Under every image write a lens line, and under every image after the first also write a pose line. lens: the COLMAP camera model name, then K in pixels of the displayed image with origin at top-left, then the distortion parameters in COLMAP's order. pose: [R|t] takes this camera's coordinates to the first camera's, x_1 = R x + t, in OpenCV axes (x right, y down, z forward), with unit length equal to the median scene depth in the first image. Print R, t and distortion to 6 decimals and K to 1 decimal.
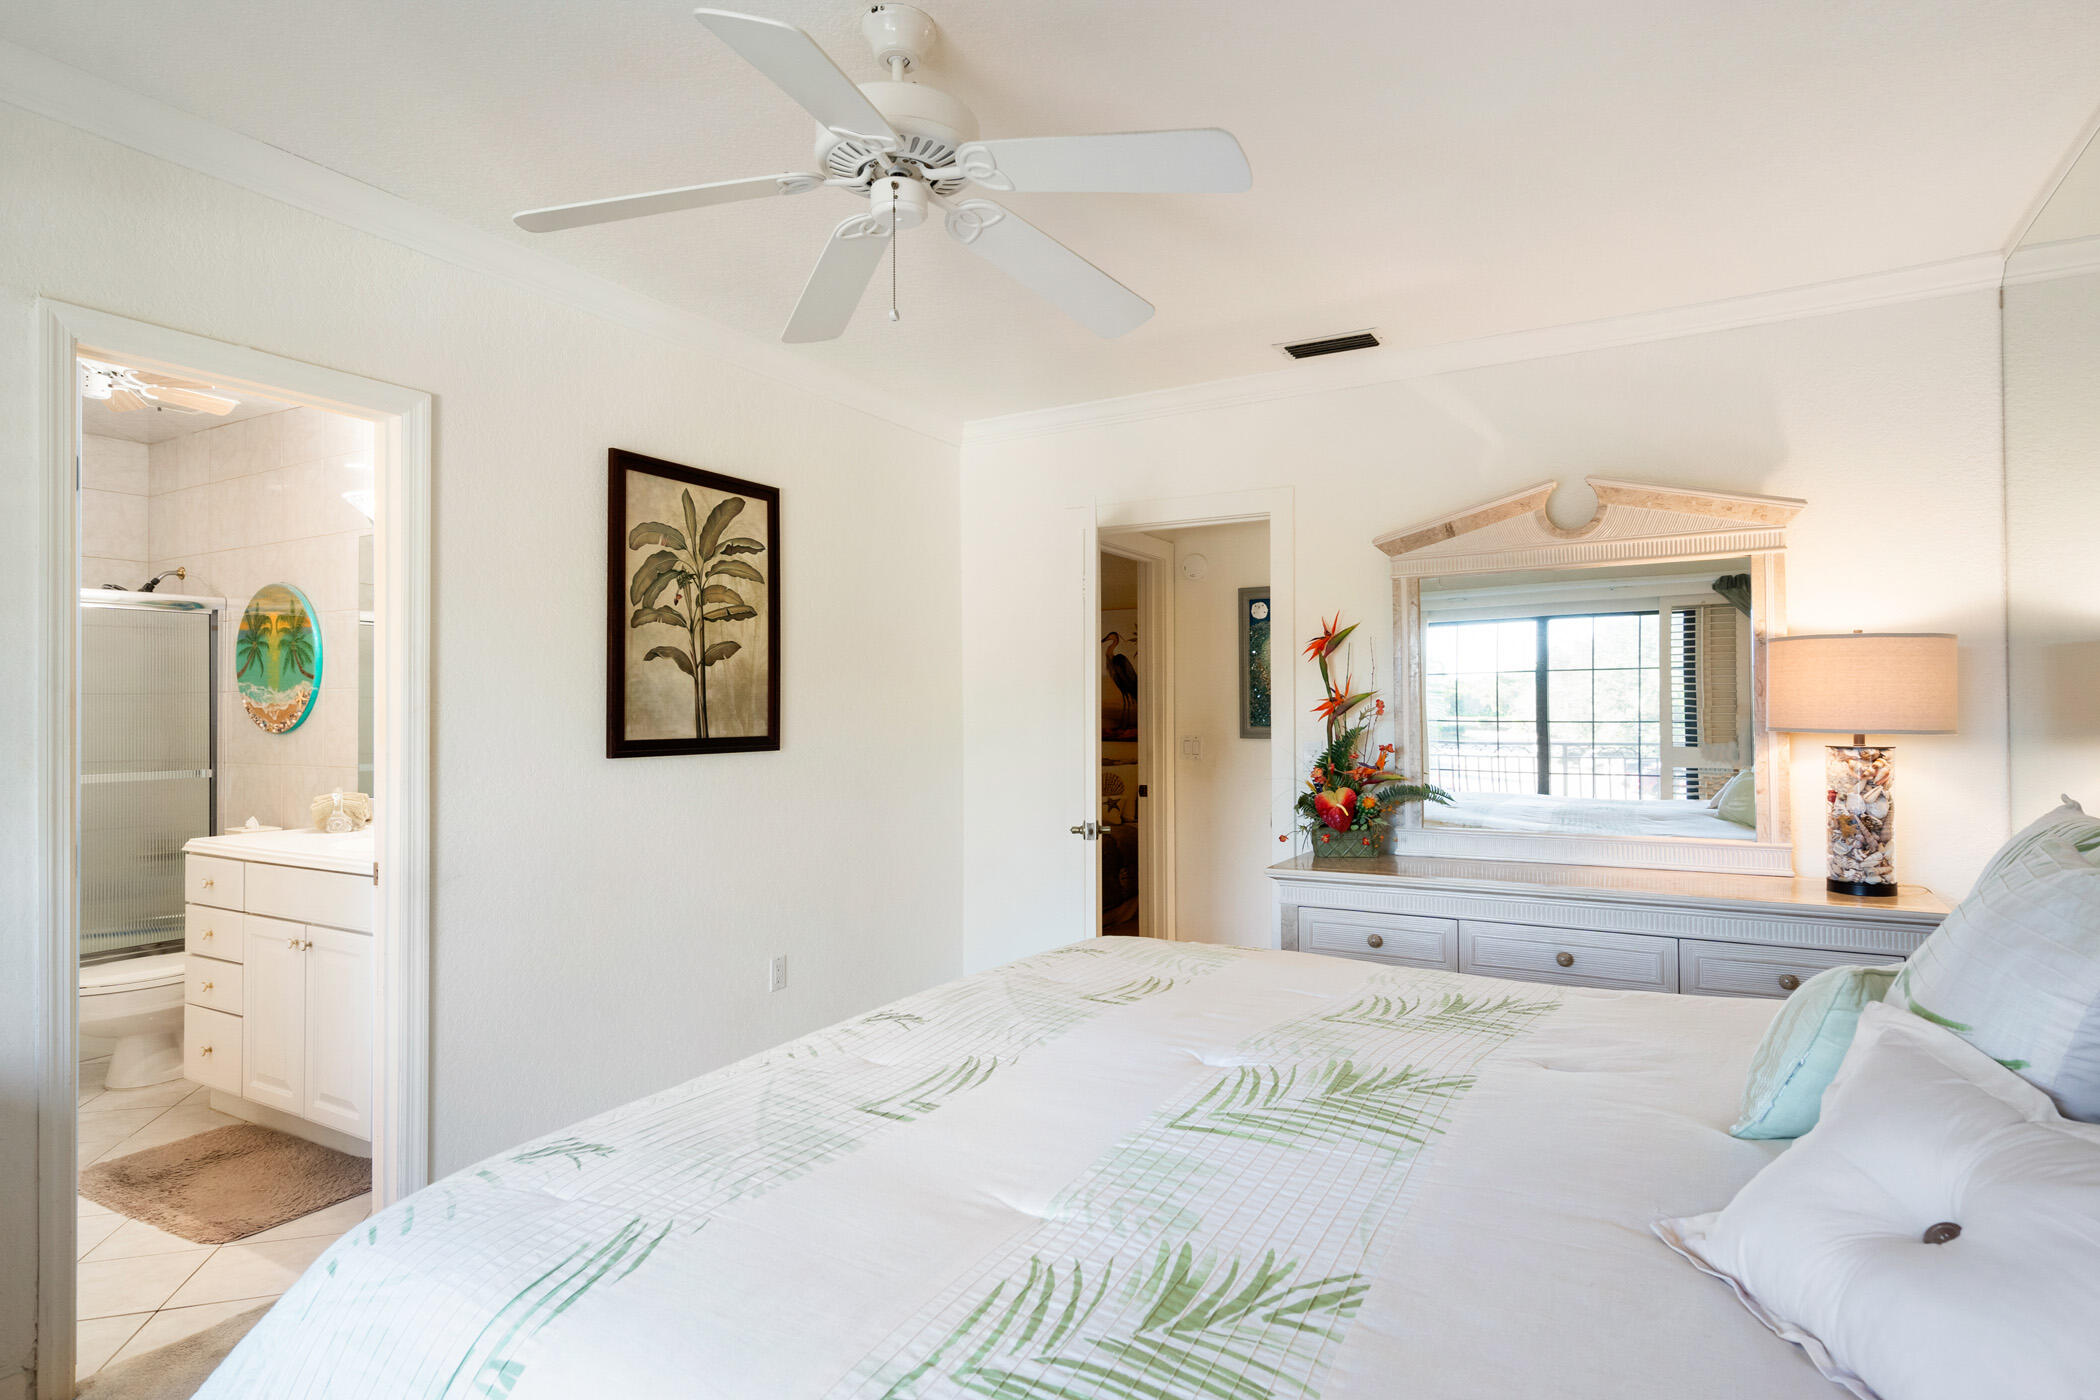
lens RADIAL K [[1061.8, 0, 1032.6], [0, 1061.8, 697.9], [0, 0, 1]] dist [-0.003492, 0.005360]
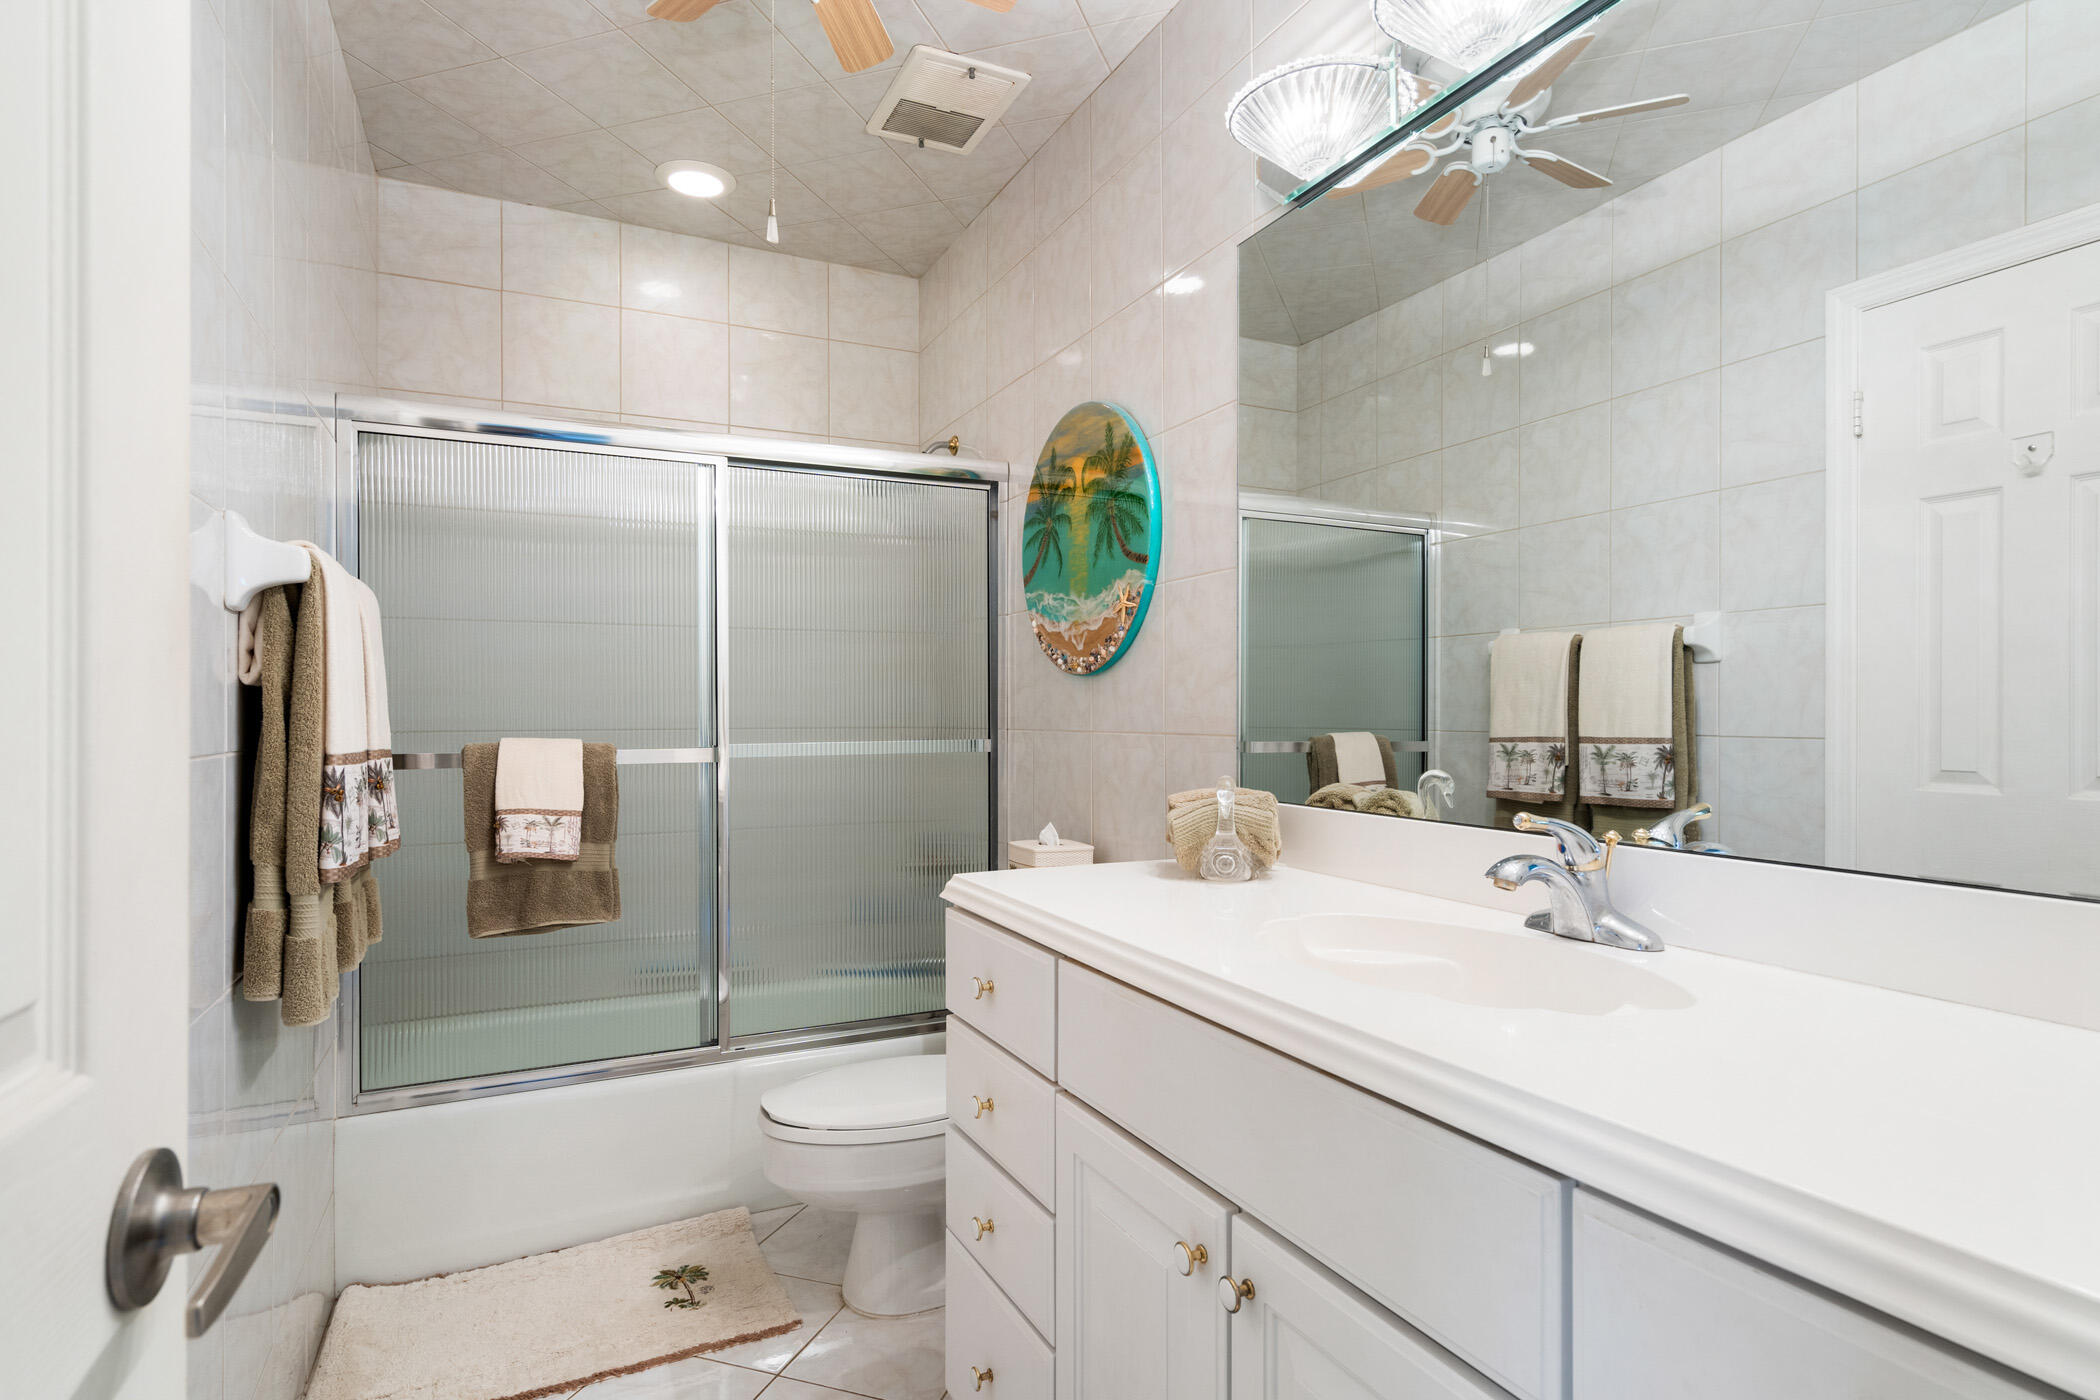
lens RADIAL K [[1061.8, 0, 1049.6], [0, 1061.8, 708.2], [0, 0, 1]] dist [-0.003492, 0.005360]
pose [[0.823605, 0.001386, -0.567163, -0.414276], [0.001446, 0.999989, 0.004543, 0.048689], [0.567163, -0.004561, 0.823593, 0.536032]]
